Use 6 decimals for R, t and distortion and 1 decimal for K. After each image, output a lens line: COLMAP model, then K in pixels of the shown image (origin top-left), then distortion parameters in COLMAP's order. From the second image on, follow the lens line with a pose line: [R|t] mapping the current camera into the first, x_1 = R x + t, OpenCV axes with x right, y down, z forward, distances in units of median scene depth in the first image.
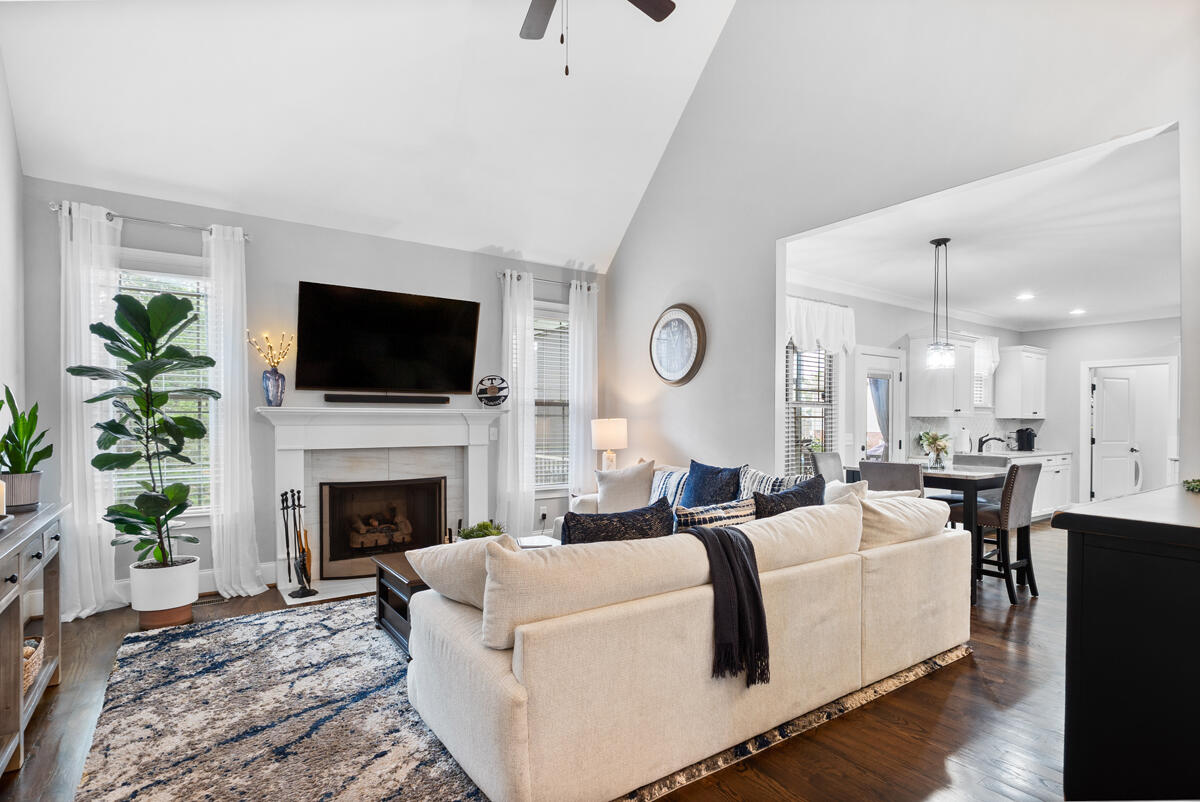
lens RADIAL K [[594.4, 0, 613.2], [0, 594.4, 419.2], [0, 0, 1]] dist [-0.000005, 0.001492]
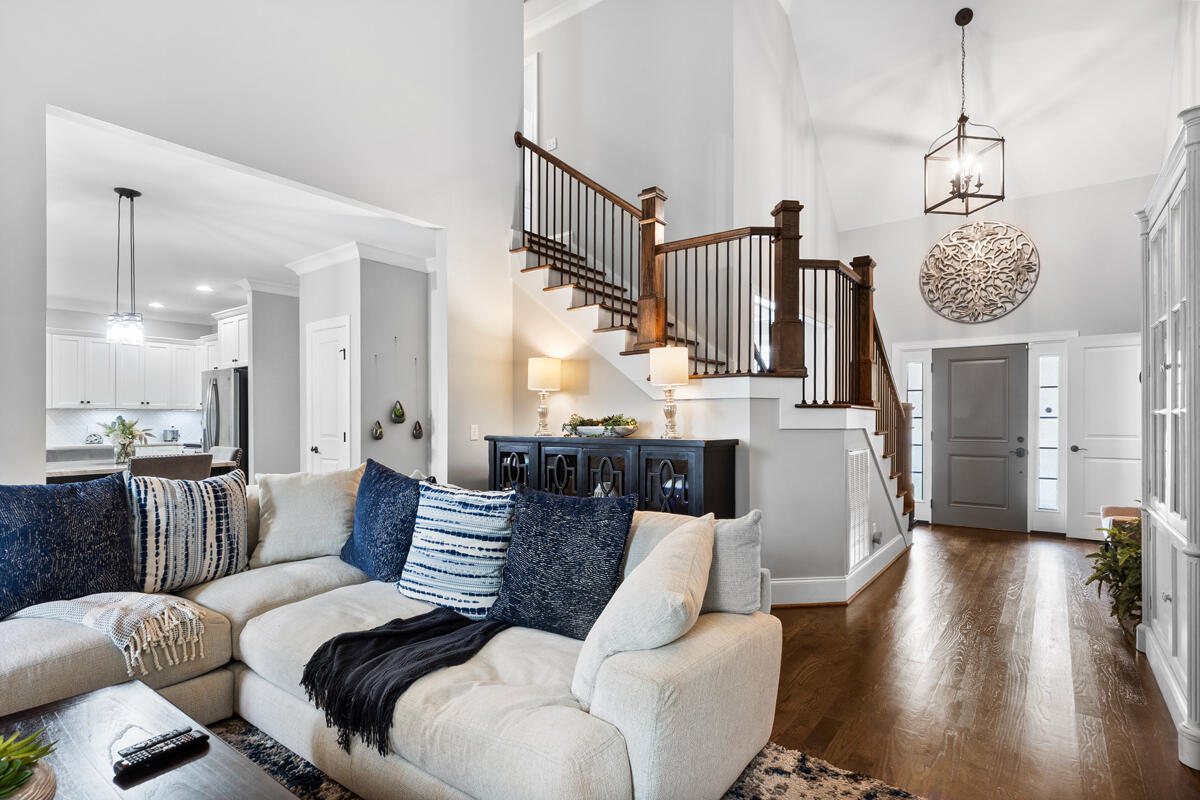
lens RADIAL K [[594.4, 0, 592.7], [0, 594.4, 410.7], [0, 0, 1]] dist [-0.000005, 0.001492]
pose [[-0.296528, 0.004684, 0.955013, -0.260350], [0.004262, 0.999985, -0.003582, 0.009980], [-0.955015, 0.003008, -0.296544, 0.361479]]
